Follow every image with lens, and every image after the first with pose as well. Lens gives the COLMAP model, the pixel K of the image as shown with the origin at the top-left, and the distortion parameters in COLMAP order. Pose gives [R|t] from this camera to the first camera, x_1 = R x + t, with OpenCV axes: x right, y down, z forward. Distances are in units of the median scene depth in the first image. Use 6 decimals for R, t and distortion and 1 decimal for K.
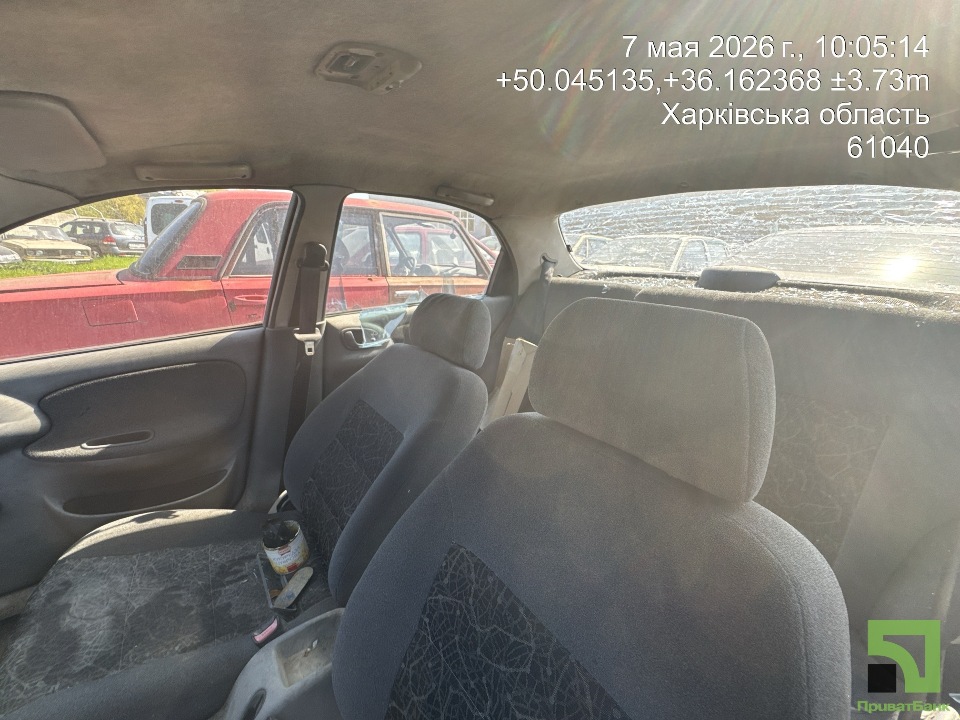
lens RADIAL K [[386.6, 0, 480.0], [0, 386.6, 360.0], [0, 0, 1]] dist [-0.003155, -0.000111]
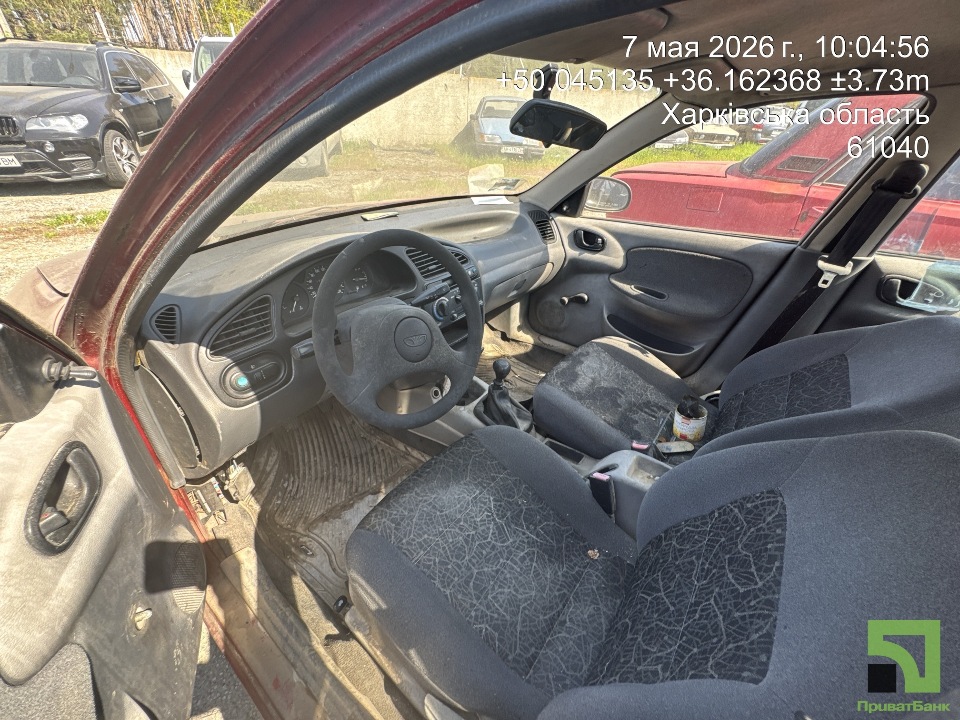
lens RADIAL K [[386.6, 0, 480.0], [0, 386.6, 360.0], [0, 0, 1]] dist [-0.003155, -0.000111]
pose [[0.263673, 0.516050, -0.814966, 0.256355], [-0.301691, 0.846597, 0.438471, -0.029581], [0.916220, 0.130255, 0.378912, -0.130621]]
